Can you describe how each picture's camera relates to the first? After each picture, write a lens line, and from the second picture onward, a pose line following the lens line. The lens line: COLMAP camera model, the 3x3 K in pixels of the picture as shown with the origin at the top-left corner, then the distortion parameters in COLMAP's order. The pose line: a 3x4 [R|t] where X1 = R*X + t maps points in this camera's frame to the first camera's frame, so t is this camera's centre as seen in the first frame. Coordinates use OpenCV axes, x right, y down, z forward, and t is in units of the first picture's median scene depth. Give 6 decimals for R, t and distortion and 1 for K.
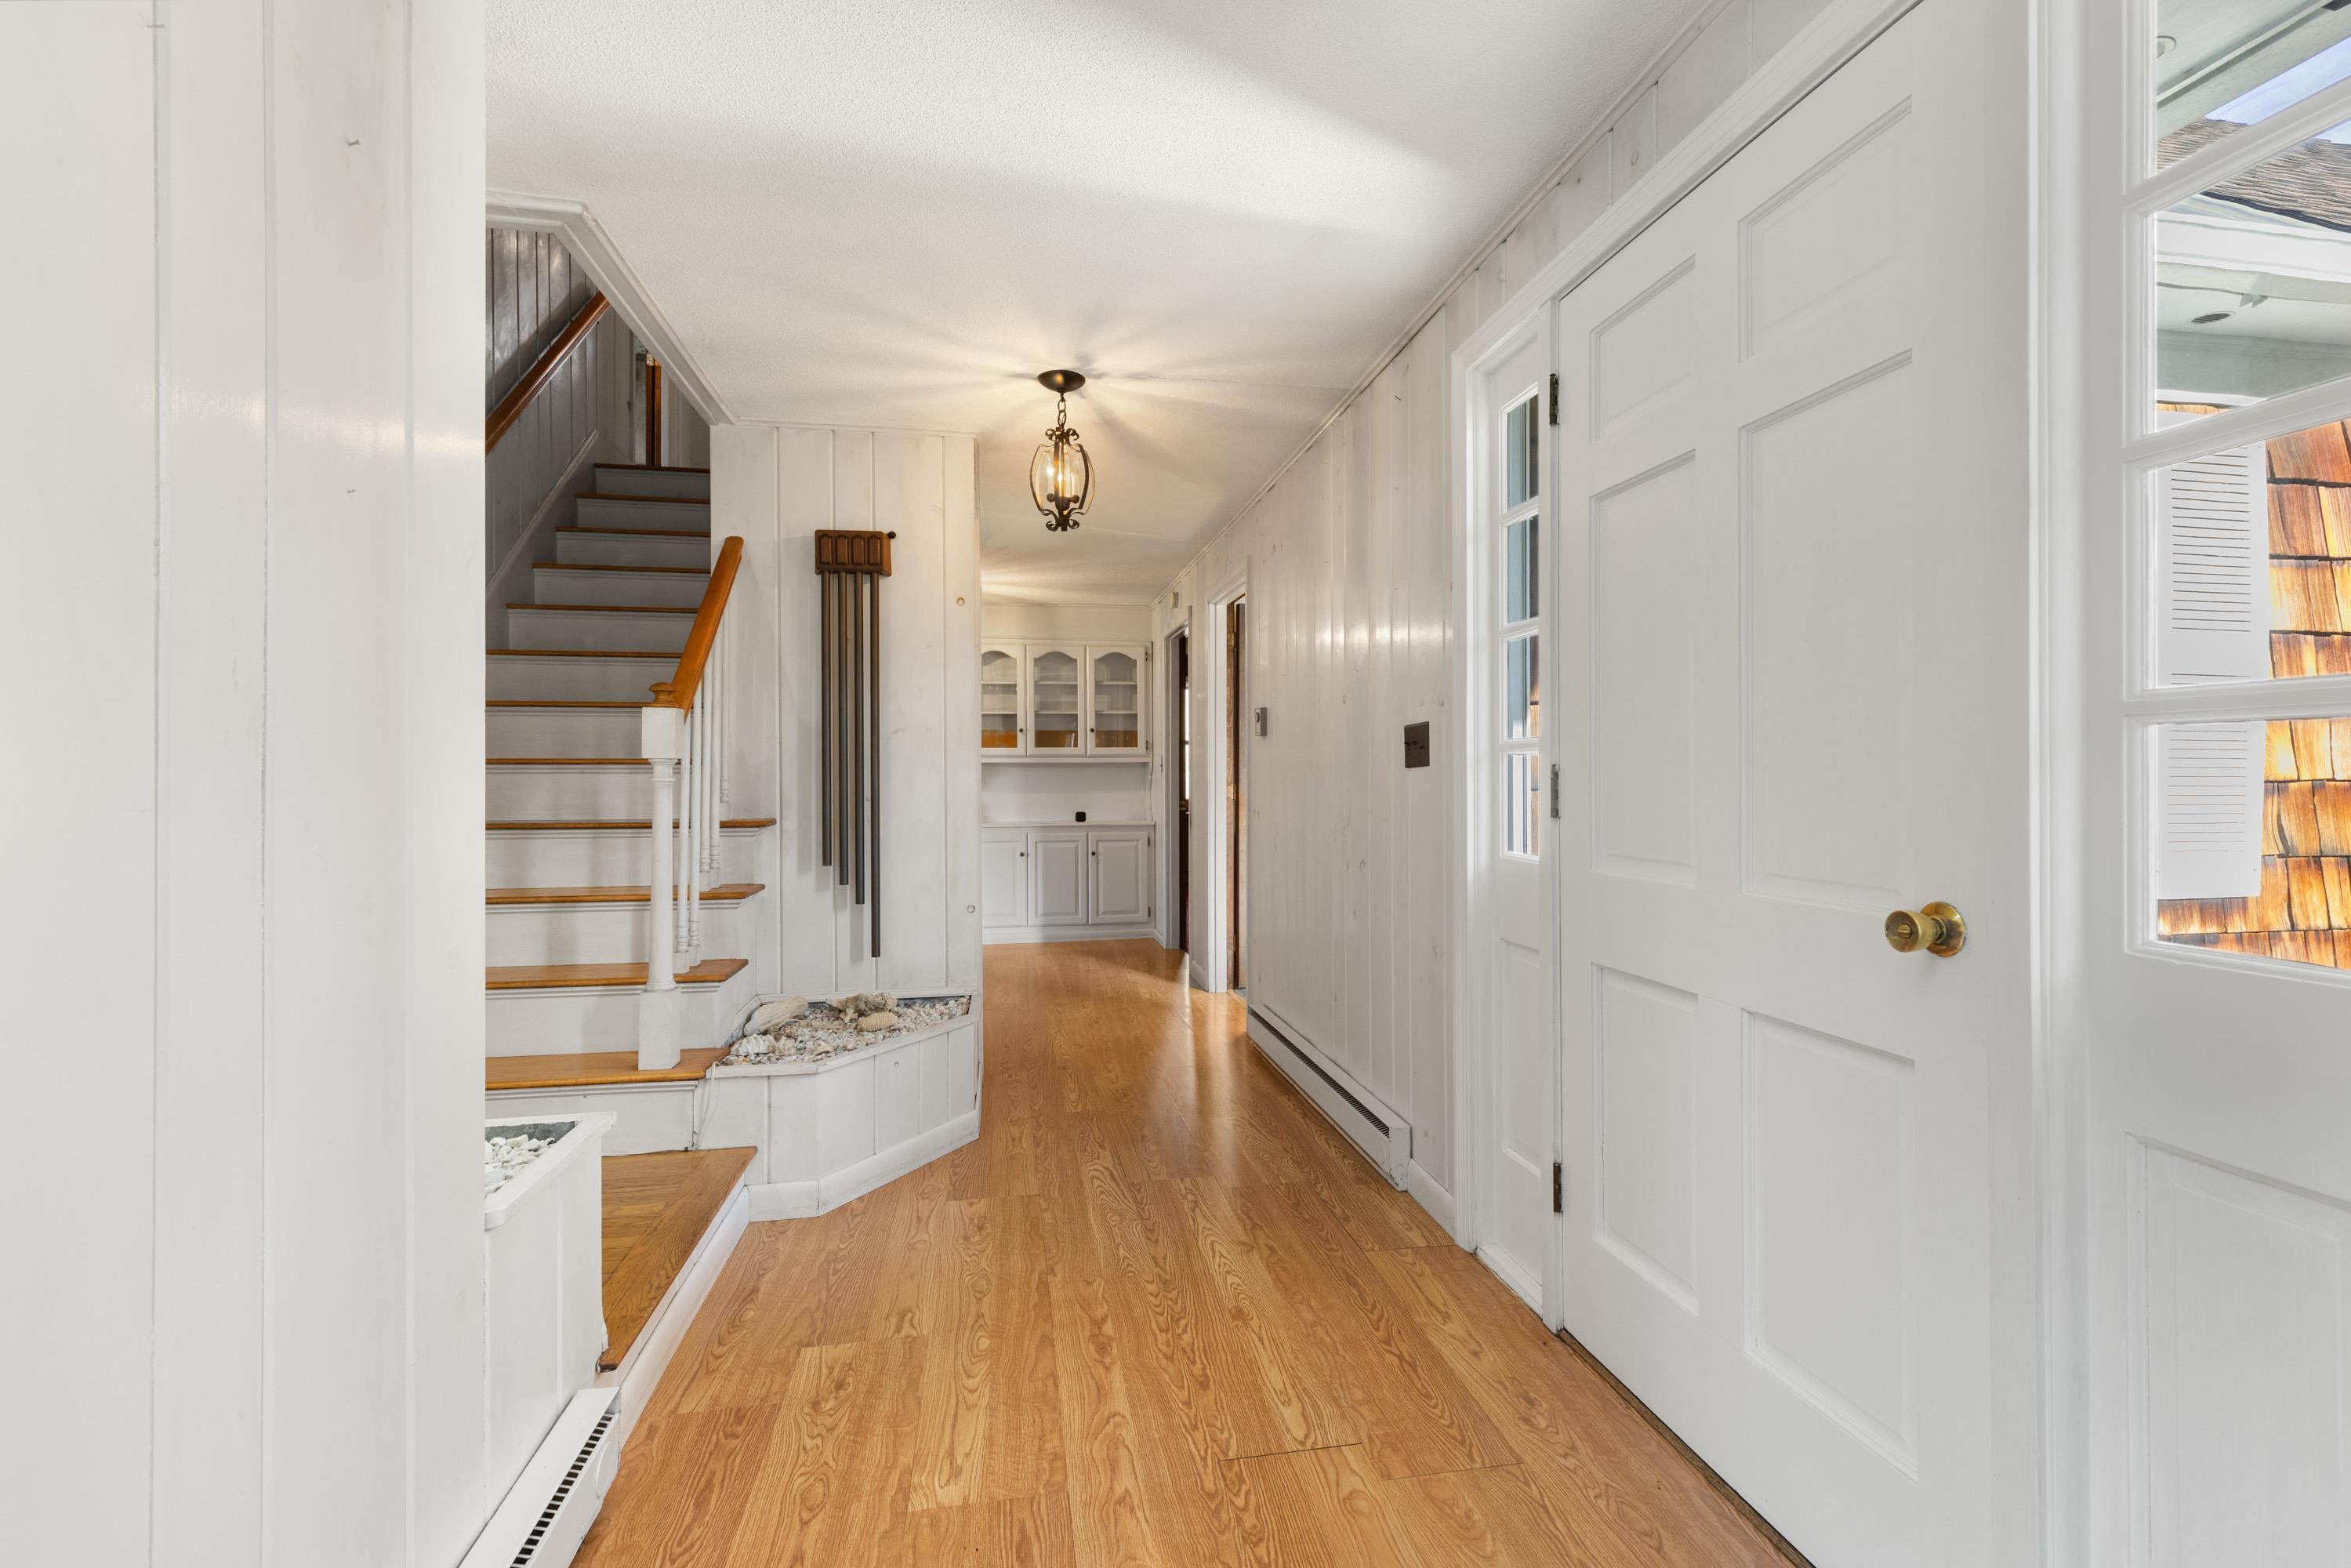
lens RADIAL K [[1050.5, 0, 1178.6], [0, 1050.5, 781.7], [0, 0, 1]] dist [0.001697, -0.000141]
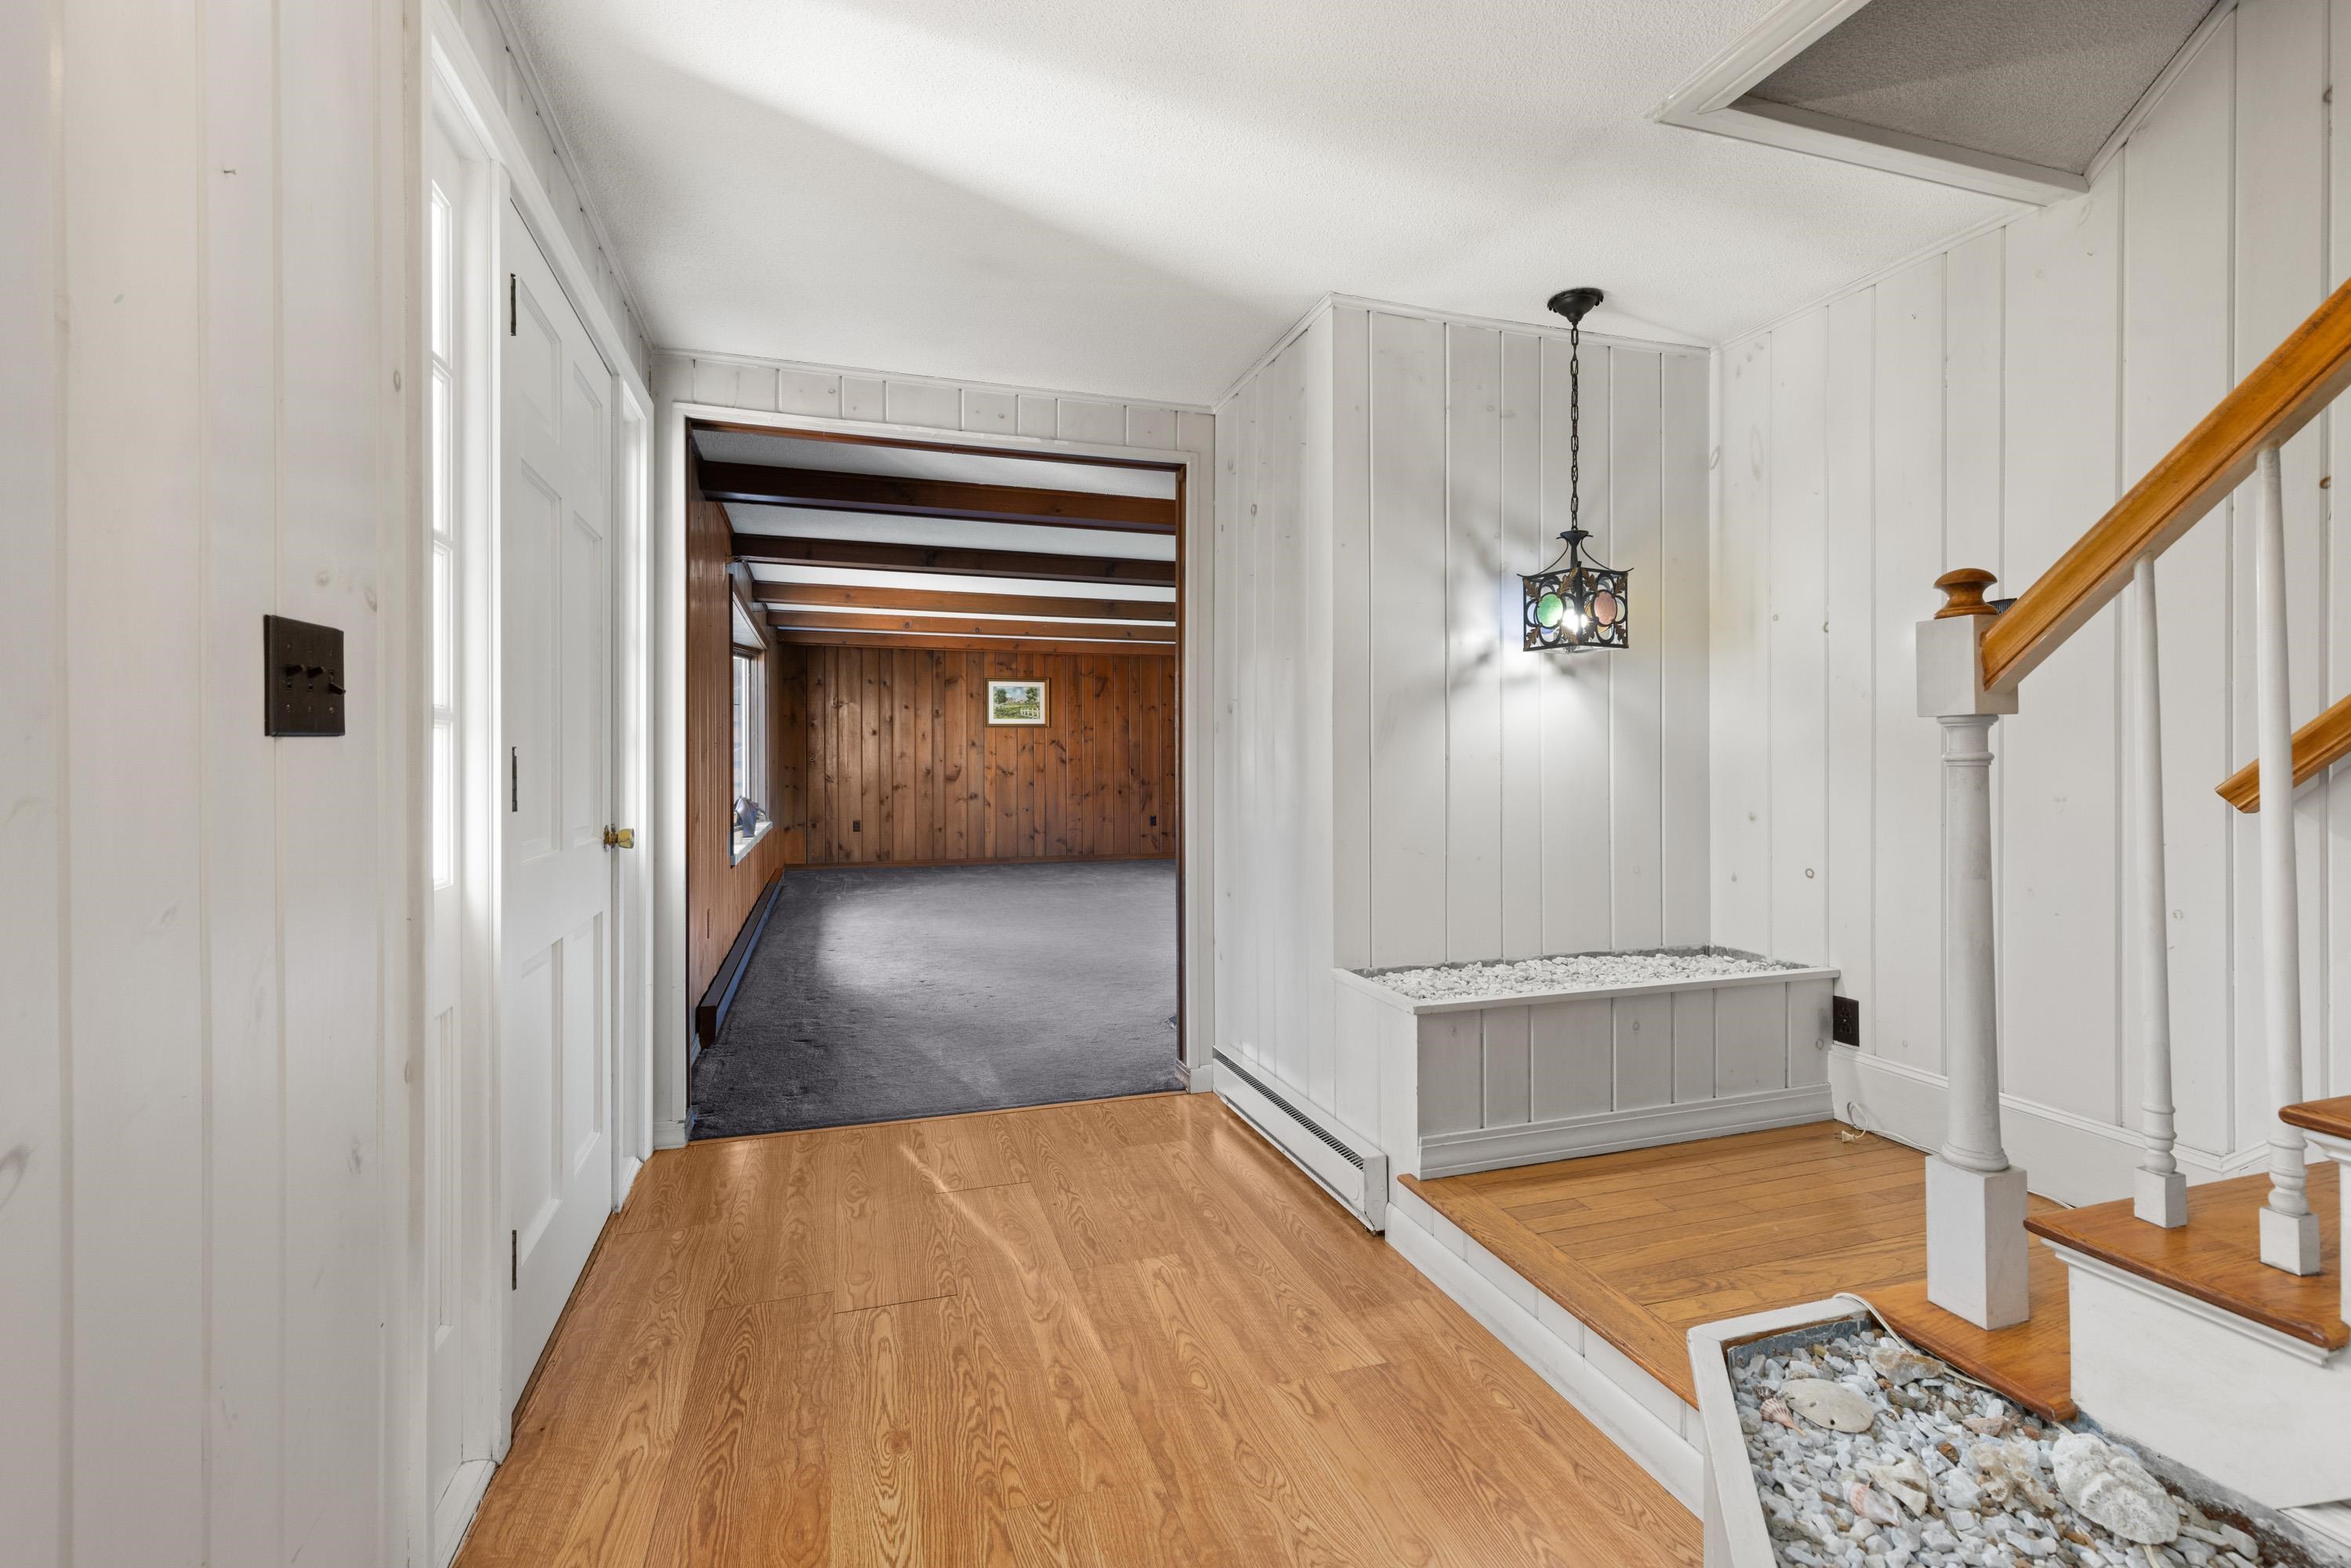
lens RADIAL K [[1050.5, 0, 1179.6], [0, 1050.5, 758.9], [0, 0, 1]] dist [0.001697, -0.000141]
pose [[-0.990410, 0.007078, -0.137975, -0.037211], [0.006846, 0.999974, 0.002155, -0.003948], [0.137986, 0.001189, -0.990433, 1.471304]]
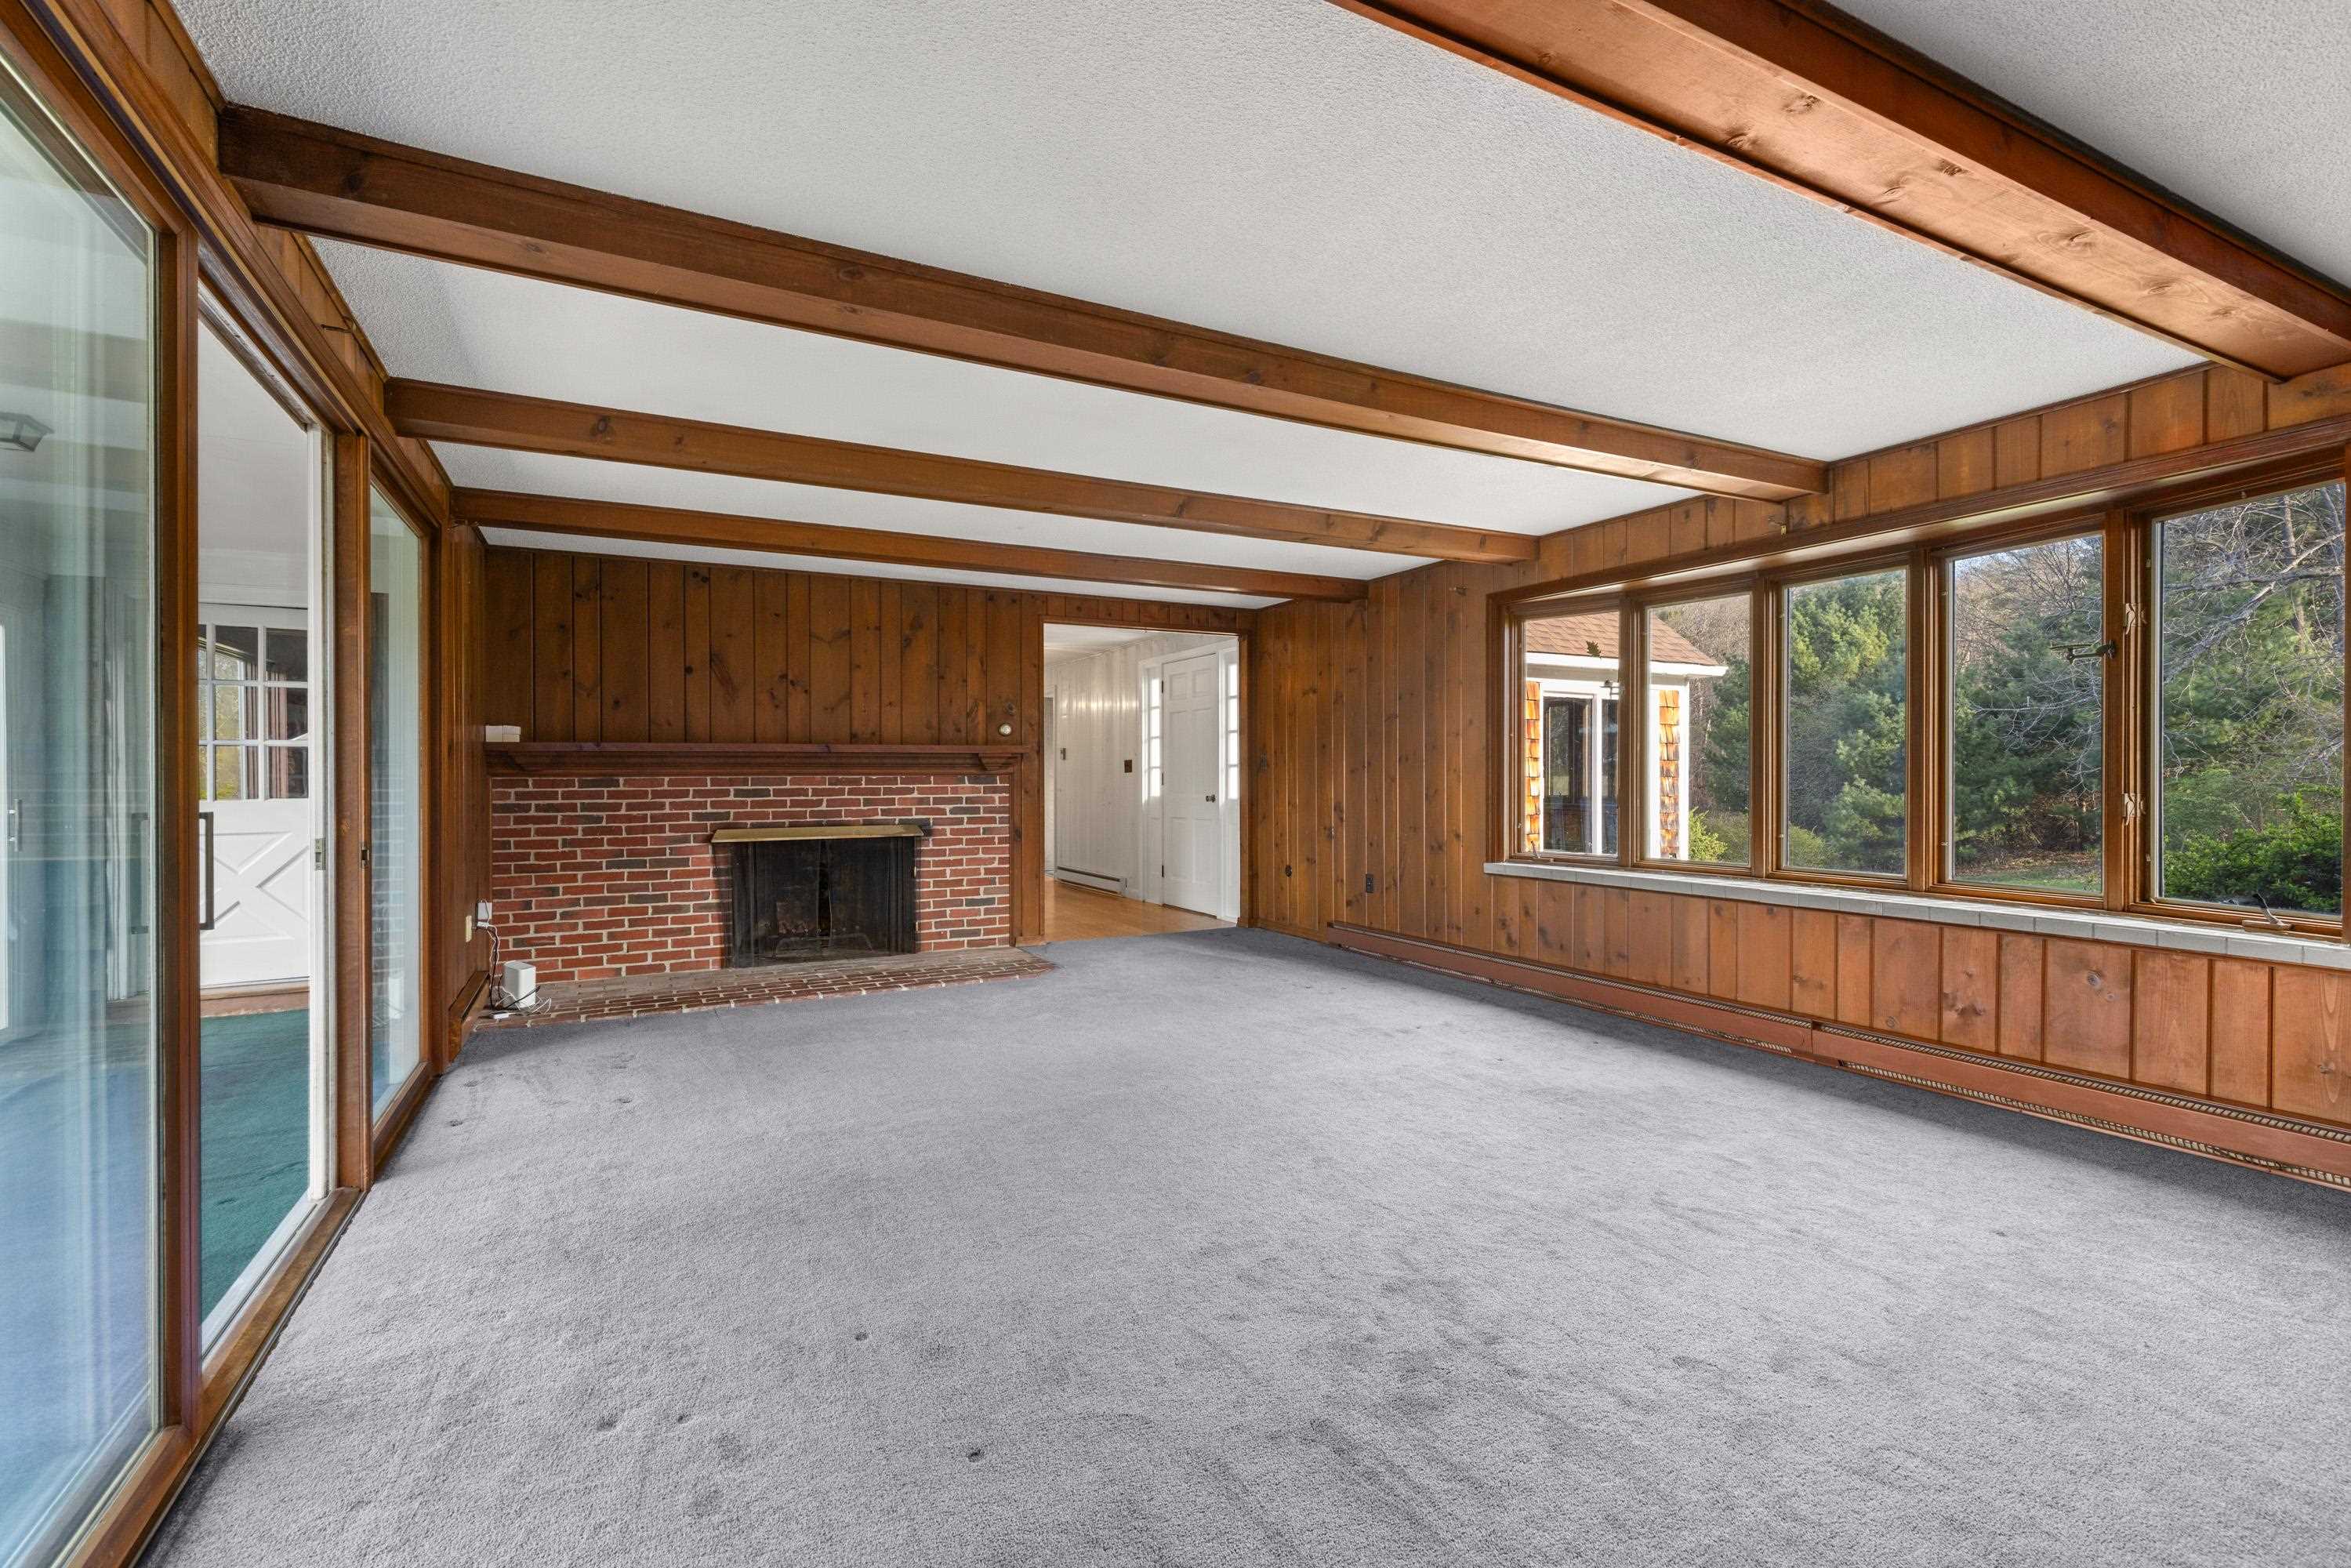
lens RADIAL K [[1050.5, 0, 1185.6], [0, 1050.5, 784.3], [0, 0, 1]] dist [0.001697, -0.000141]
pose [[0.951450, 0.001249, 0.307800, -0.465907], [-0.001914, 0.999996, 0.001858, 0.013418], [-0.307796, -0.002356, 0.951449, -1.665417]]
